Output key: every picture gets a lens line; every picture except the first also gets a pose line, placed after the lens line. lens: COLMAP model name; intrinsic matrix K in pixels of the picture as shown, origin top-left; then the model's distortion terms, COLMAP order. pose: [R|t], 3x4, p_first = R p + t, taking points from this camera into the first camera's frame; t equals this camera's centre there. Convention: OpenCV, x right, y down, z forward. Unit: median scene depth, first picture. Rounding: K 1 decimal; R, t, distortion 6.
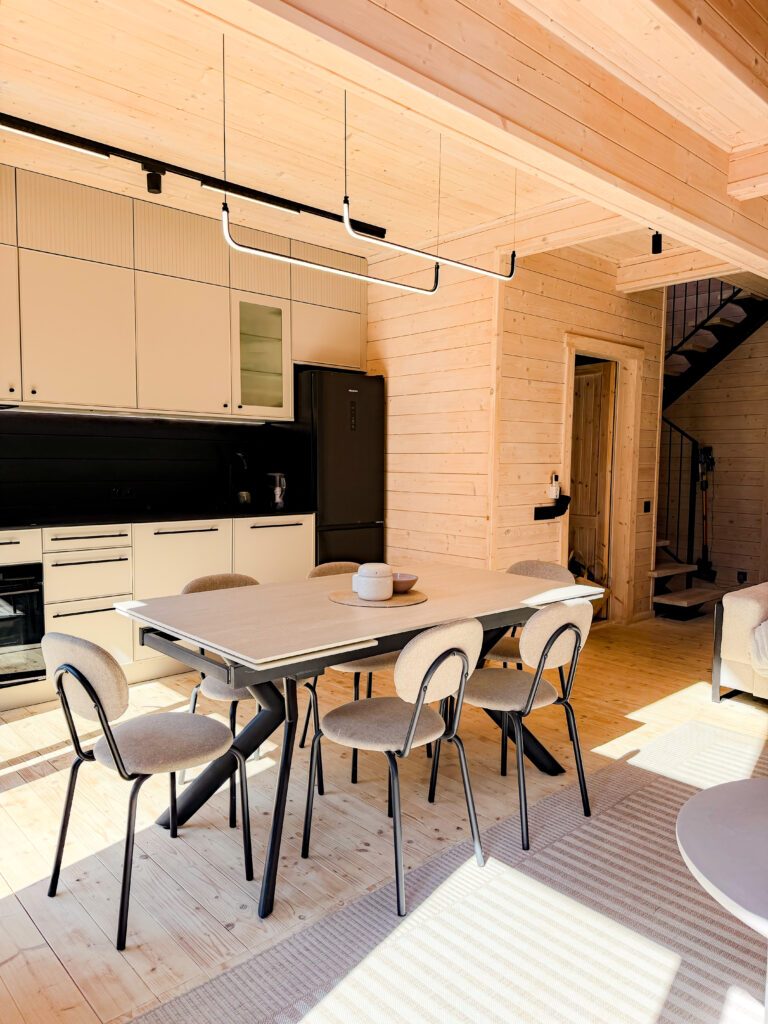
lens RADIAL K [[723.4, 0, 389.3], [0, 723.4, 513.9], [0, 0, 1]] dist [0.008024, 0.006708]
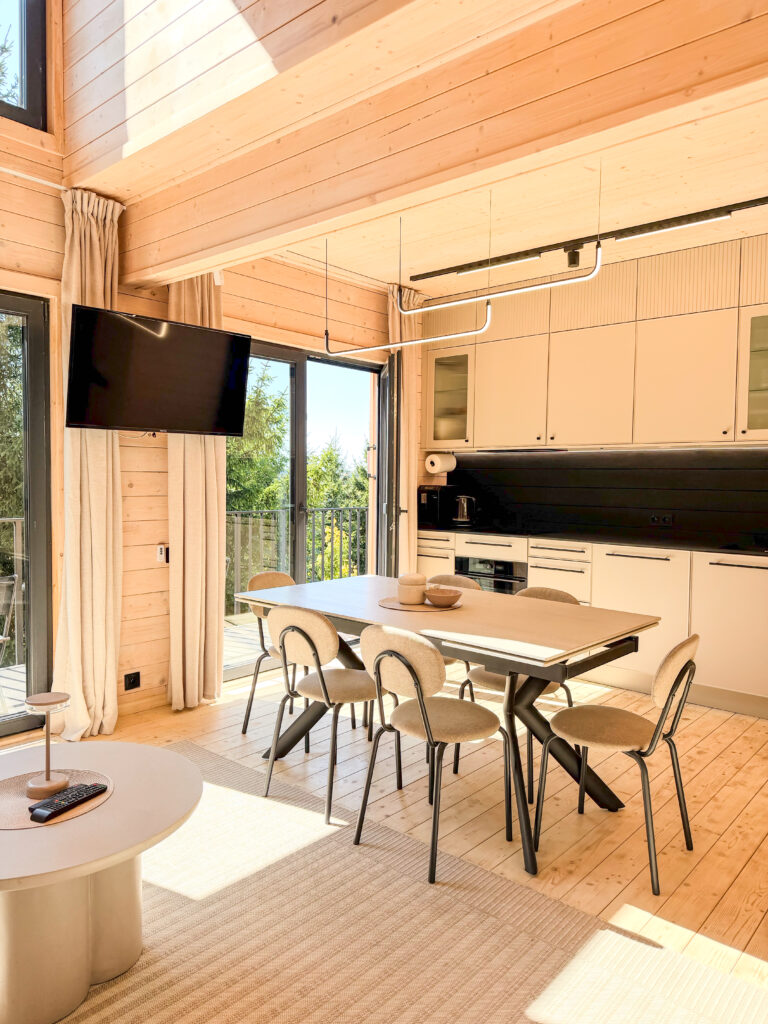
lens RADIAL K [[723.4, 0, 386.0], [0, 723.4, 506.5], [0, 0, 1]] dist [0.008024, 0.006708]
pose [[0.102625, 0.032146, -0.994201, 0.817743], [-0.086479, 0.995982, 0.023277, -0.045877], [0.990954, 0.083588, 0.104993, 0.576078]]
